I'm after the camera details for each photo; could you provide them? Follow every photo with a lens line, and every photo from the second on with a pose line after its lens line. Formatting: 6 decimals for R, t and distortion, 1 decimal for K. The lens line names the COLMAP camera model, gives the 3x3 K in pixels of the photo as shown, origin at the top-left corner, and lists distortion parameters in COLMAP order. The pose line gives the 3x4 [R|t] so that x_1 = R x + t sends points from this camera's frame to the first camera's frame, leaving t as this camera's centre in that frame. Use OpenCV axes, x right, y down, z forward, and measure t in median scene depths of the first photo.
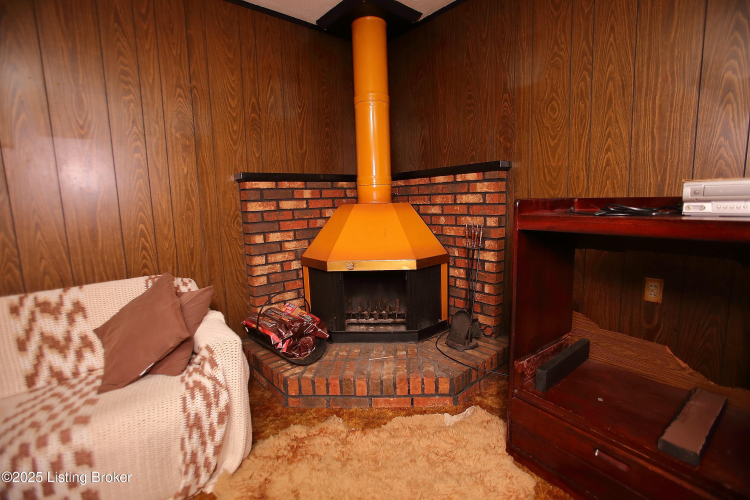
lens RADIAL K [[341.1, 0, 377.7], [0, 341.1, 247.1], [0, 0, 1]] dist [-0.062110, 0.017806]
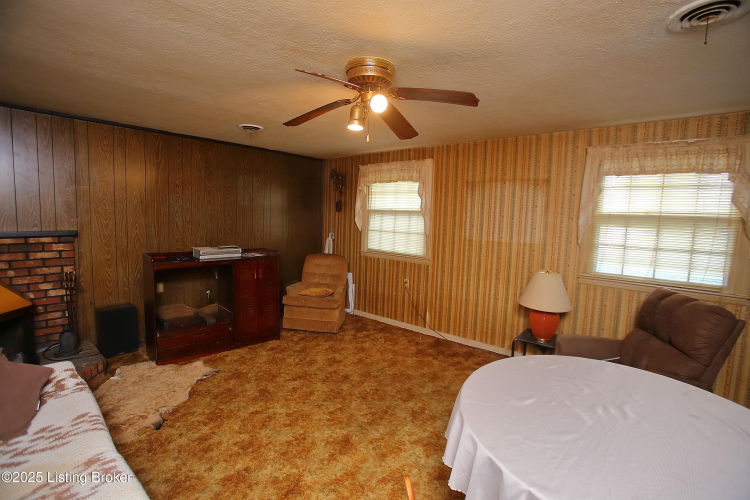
lens RADIAL K [[341.1, 0, 377.3], [0, 341.1, 246.6], [0, 0, 1]] dist [-0.062110, 0.017806]
pose [[-0.157153, -0.068322, 0.985208, -1.293682], [0.109729, 0.990219, 0.086173, -0.144255], [-0.981459, 0.121649, -0.148119, -0.163349]]
